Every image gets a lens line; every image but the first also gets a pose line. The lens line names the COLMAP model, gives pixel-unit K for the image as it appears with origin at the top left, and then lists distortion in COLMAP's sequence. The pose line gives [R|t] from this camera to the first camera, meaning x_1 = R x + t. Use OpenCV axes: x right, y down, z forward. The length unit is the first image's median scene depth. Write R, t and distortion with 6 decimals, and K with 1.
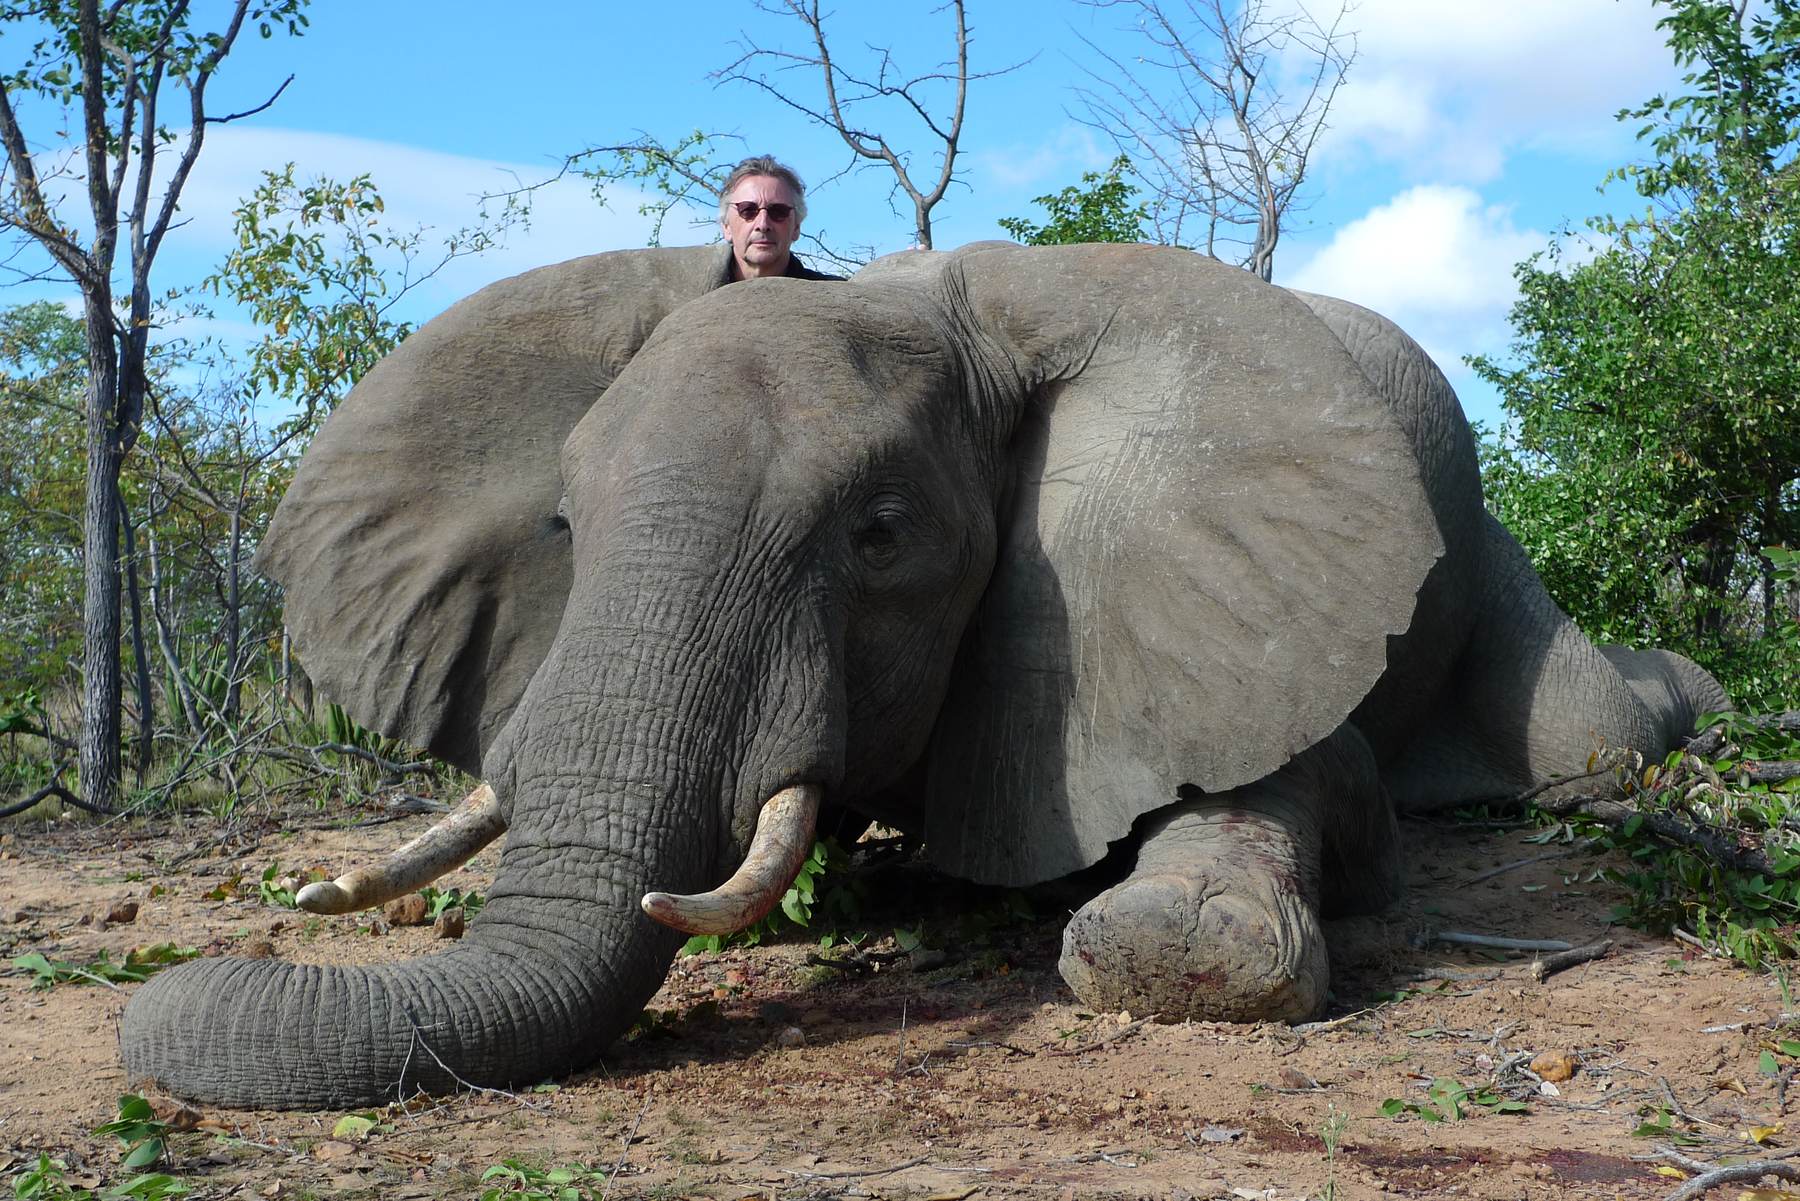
lens RADIAL K [[1926.8, 0, 900.0], [0, 1926.8, 600.5], [0, 0, 1]] dist [-0.013674, -0.012455]
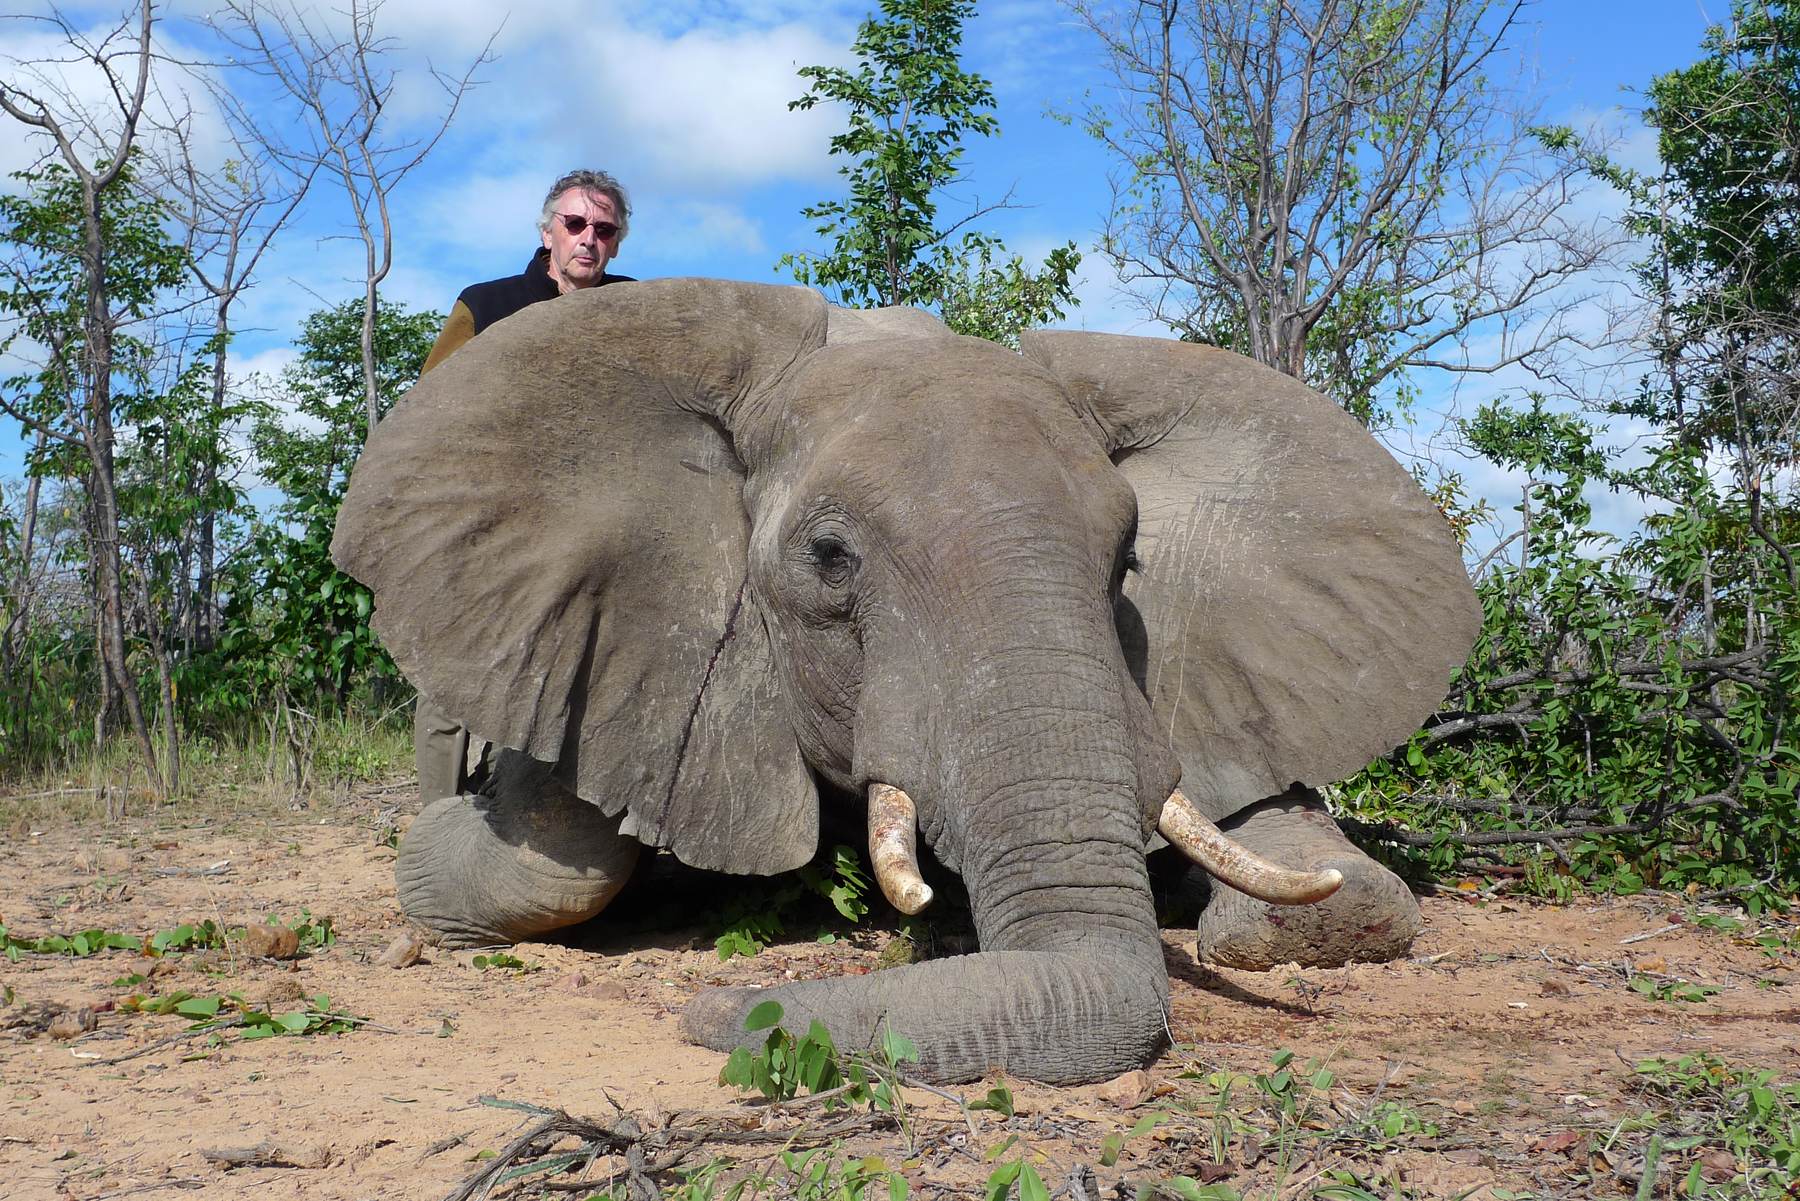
lens RADIAL K [[1926.8, 0, 900.0], [0, 1926.8, 600.5], [0, 0, 1]] dist [-0.013674, -0.012455]
pose [[0.807452, 0.039945, 0.588579, -0.677840], [-0.031673, 0.999201, -0.024362, 0.012750], [-0.589082, 0.001030, 0.808073, 0.108004]]
